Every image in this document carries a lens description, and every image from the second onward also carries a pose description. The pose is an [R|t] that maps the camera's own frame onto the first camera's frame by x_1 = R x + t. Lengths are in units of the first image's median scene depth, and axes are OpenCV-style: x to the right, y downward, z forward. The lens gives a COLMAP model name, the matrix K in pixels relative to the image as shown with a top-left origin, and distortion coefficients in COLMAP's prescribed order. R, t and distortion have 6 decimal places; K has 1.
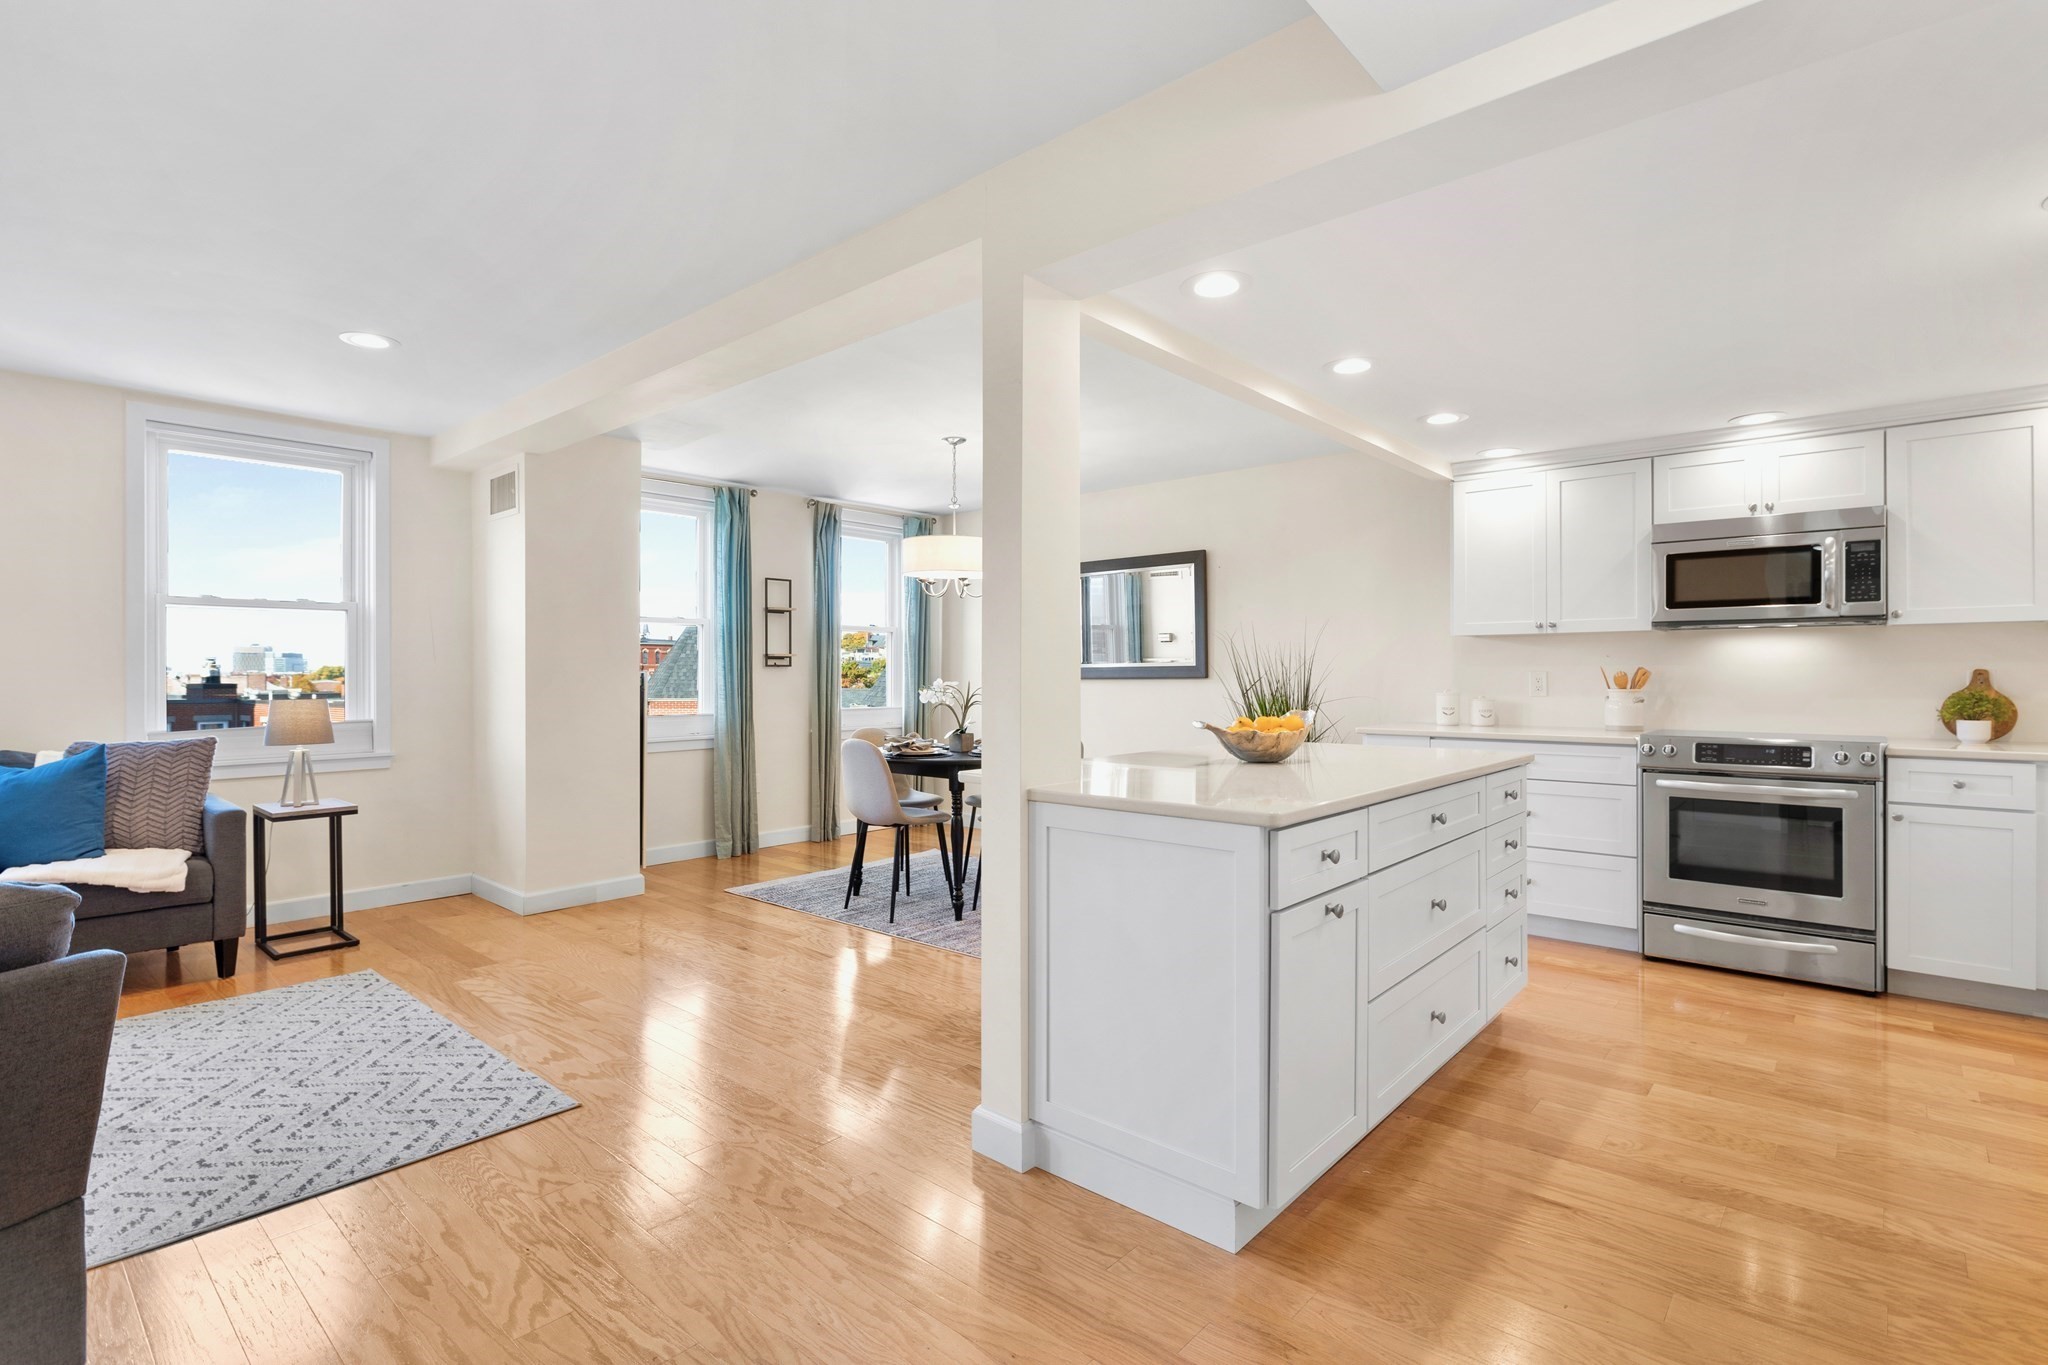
lens RADIAL K [[978.1, 0, 1009.4], [0, 978.1, 675.0], [0, 0, 1]] dist [-0.005932, 0.000290]
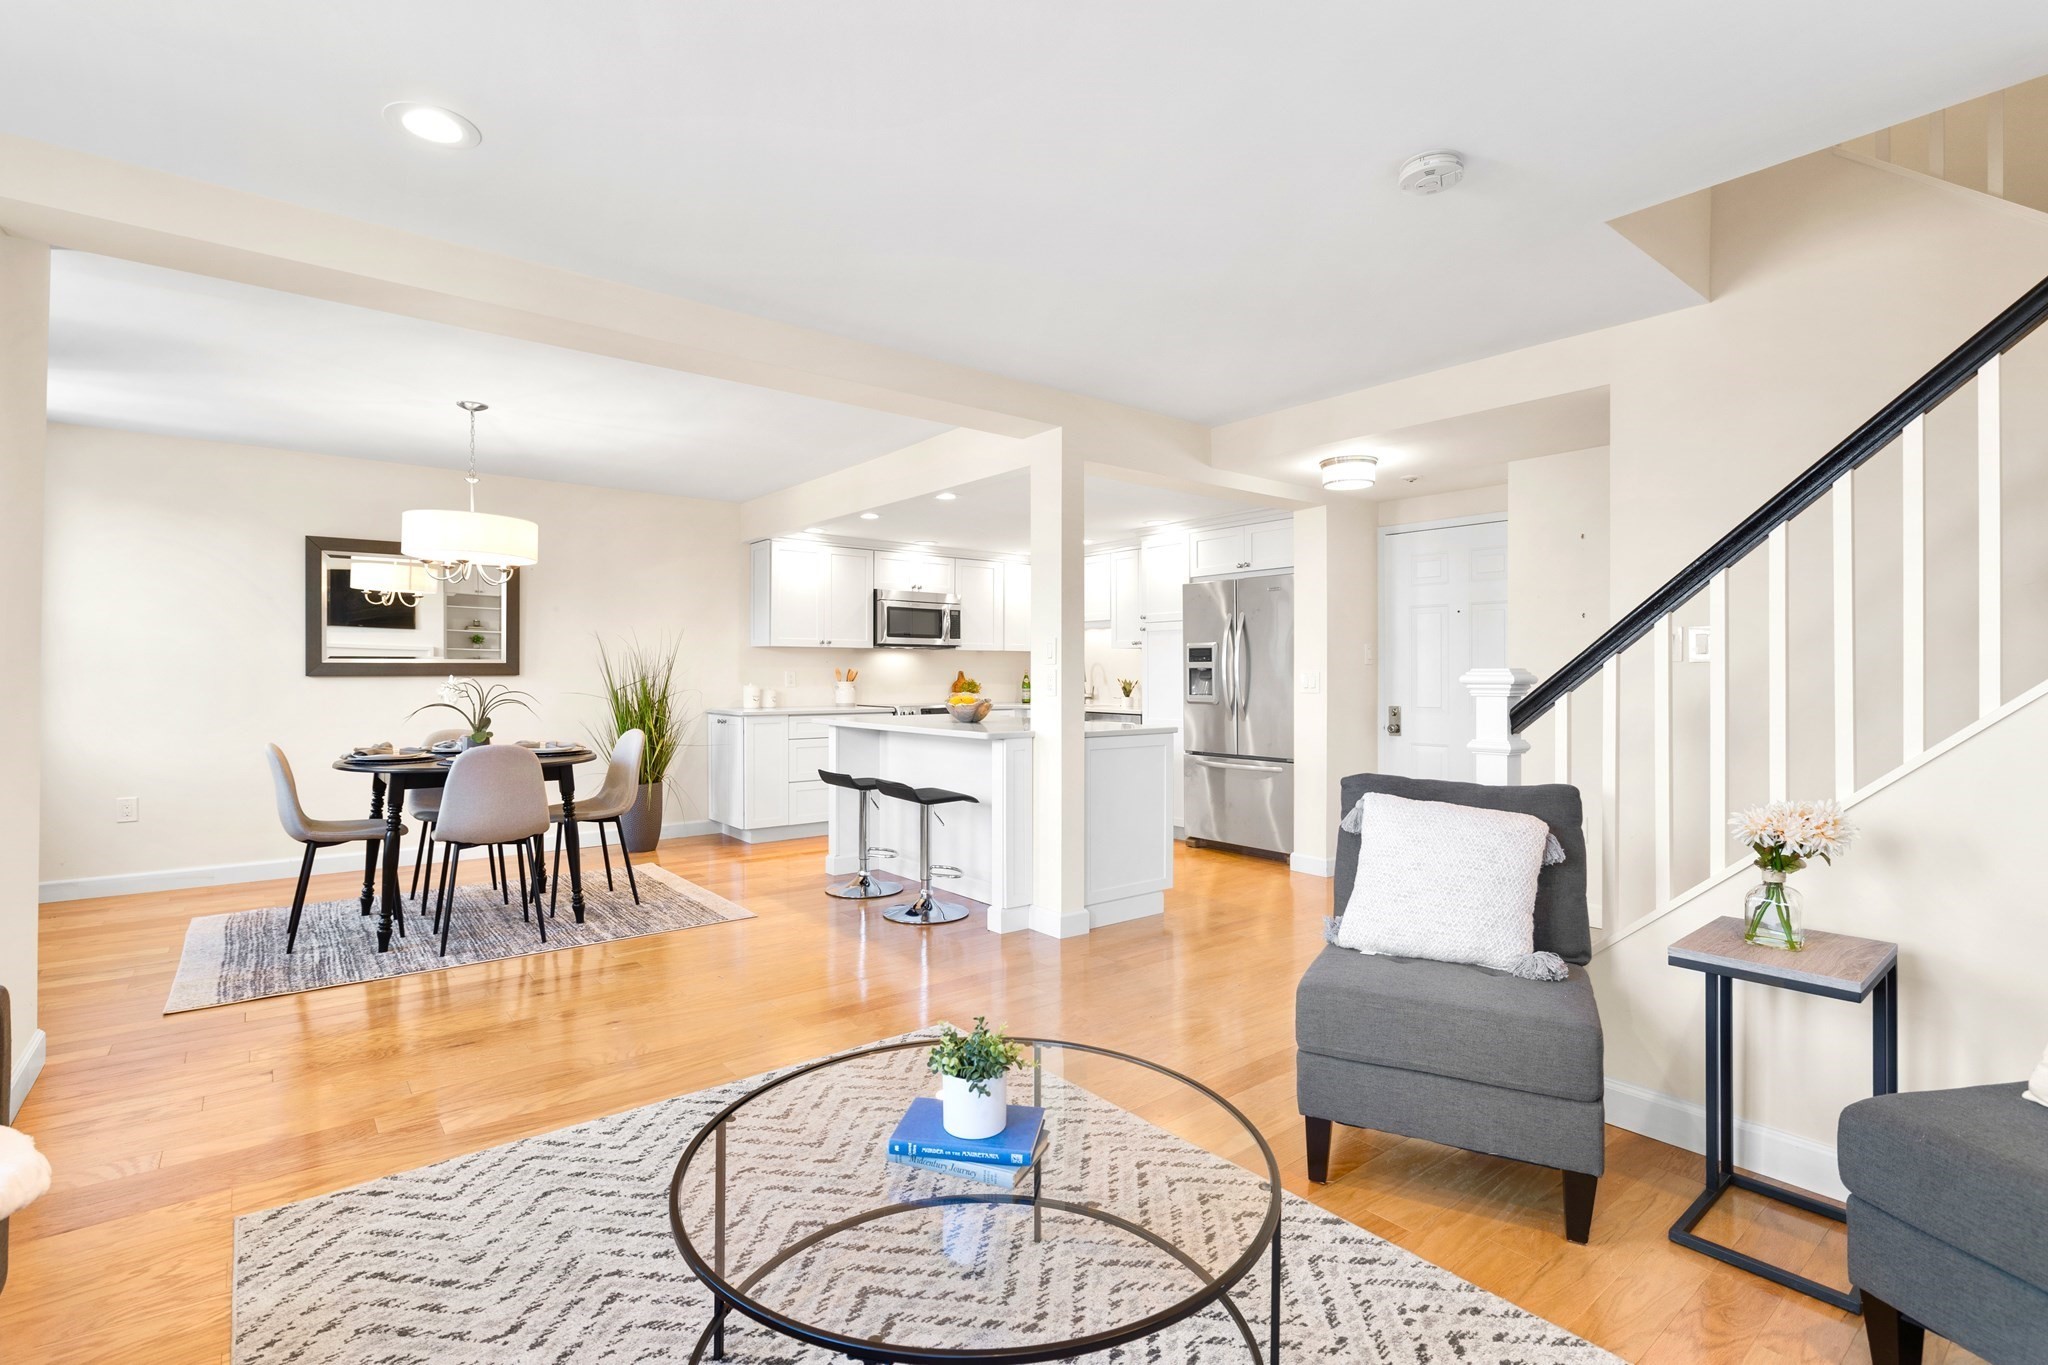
lens RADIAL K [[978.1, 0, 1027.3], [0, 978.1, 677.3], [0, 0, 1]] dist [-0.005932, 0.000290]
pose [[0.144544, -0.001044, 0.989498, -1.187119], [-0.001723, 0.999998, 0.001307, 0.005373], [-0.989497, -0.001894, 0.144542, 0.527927]]
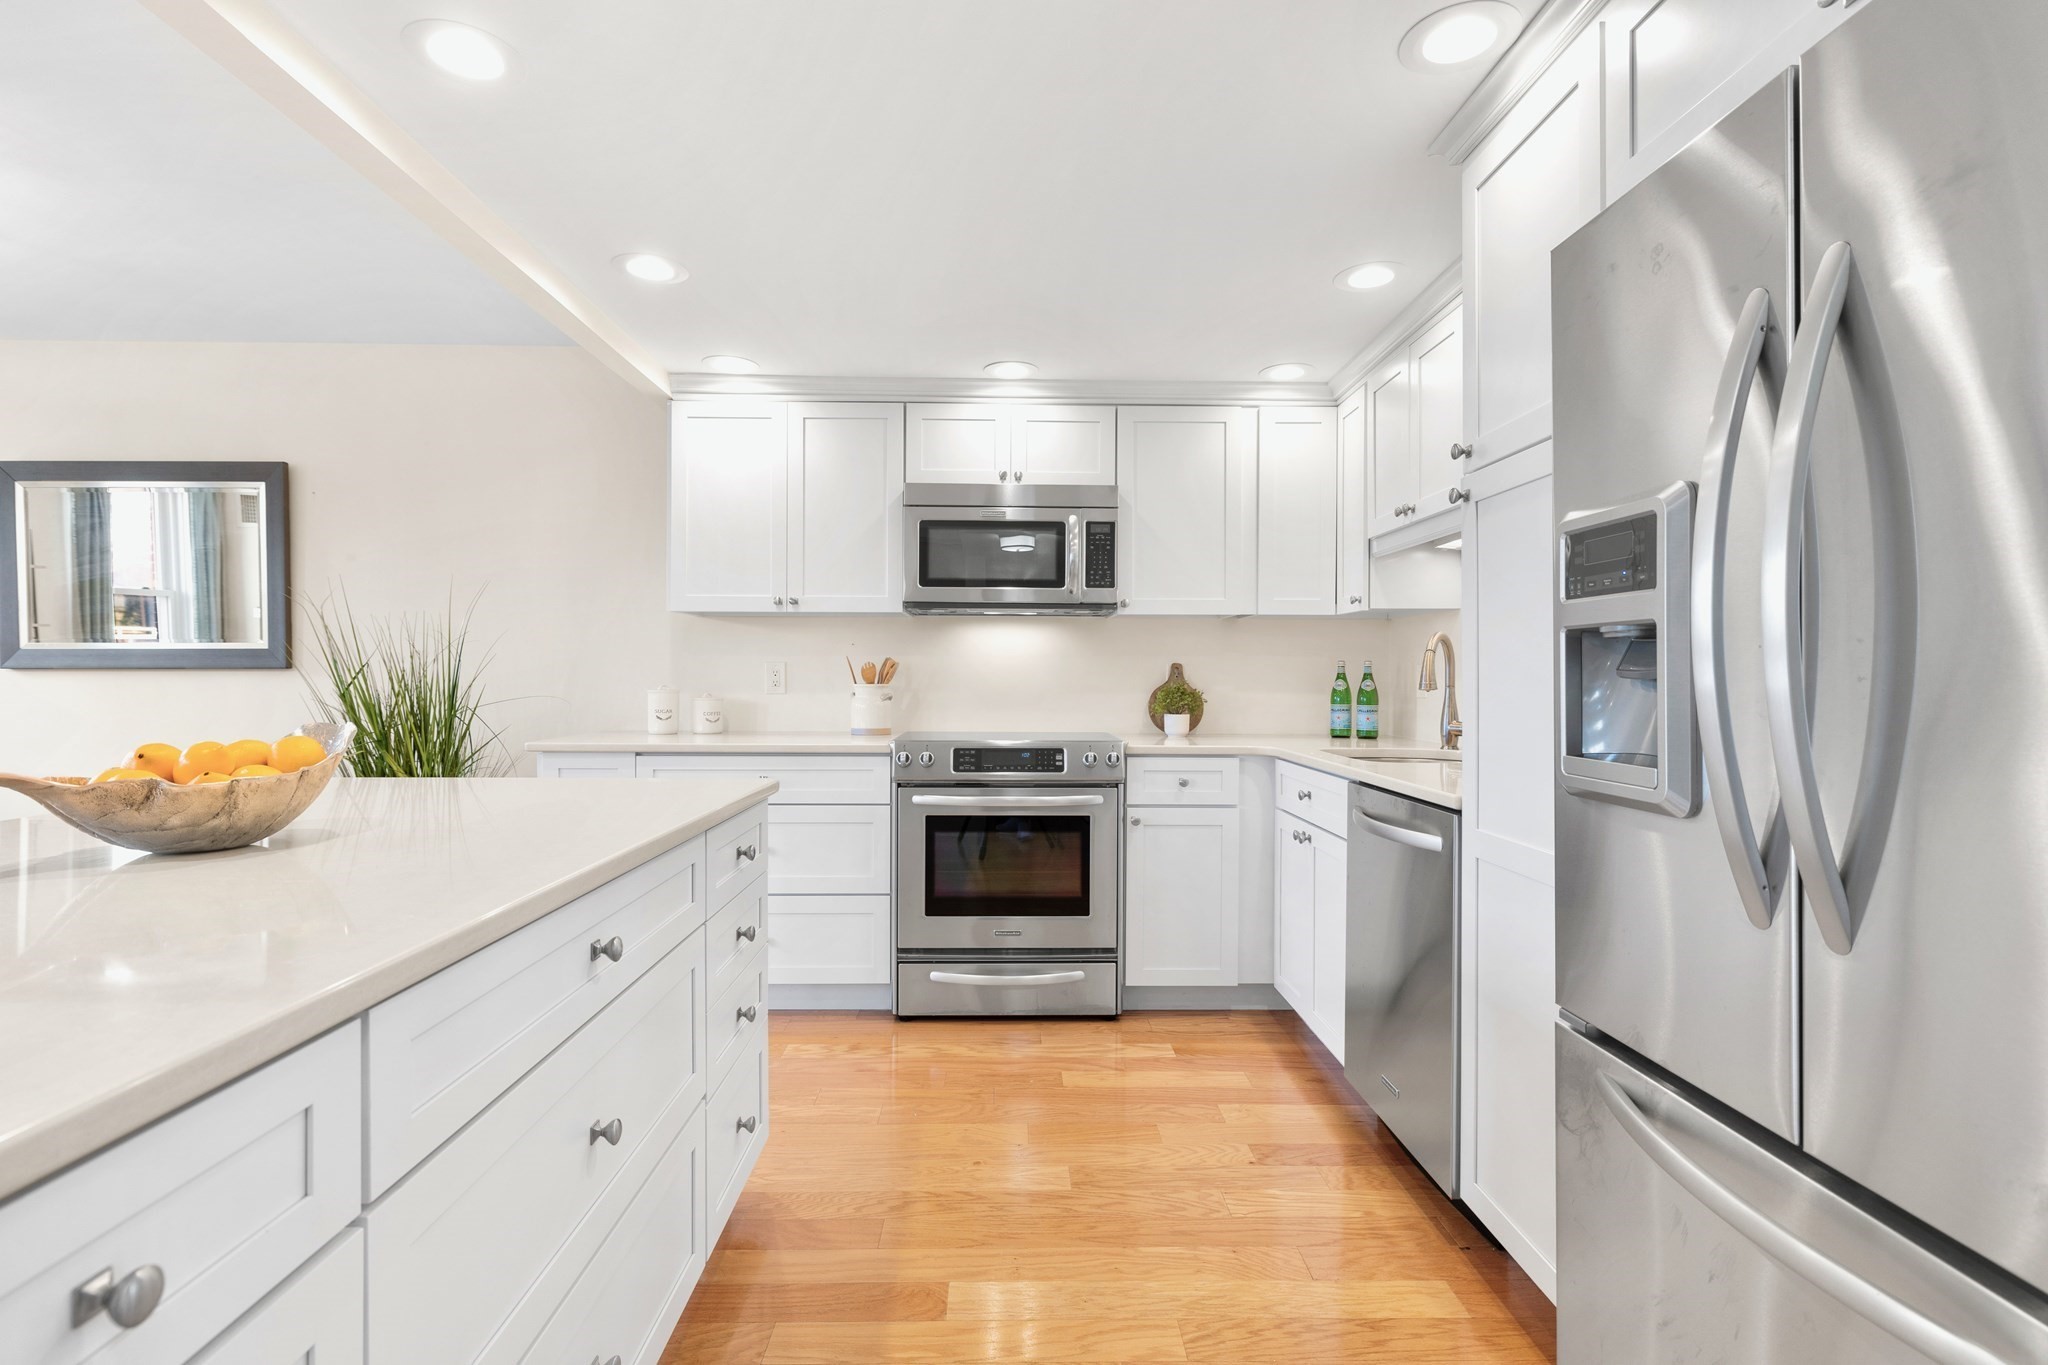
lens RADIAL K [[978.1, 0, 1032.7], [0, 978.1, 683.7], [0, 0, 1]] dist [-0.005932, 0.000290]
pose [[0.720961, 0.000683, 0.692975, 0.186608], [-0.005827, 0.999970, 0.005077, 0.010880], [-0.692951, -0.007698, 0.720943, 0.370588]]
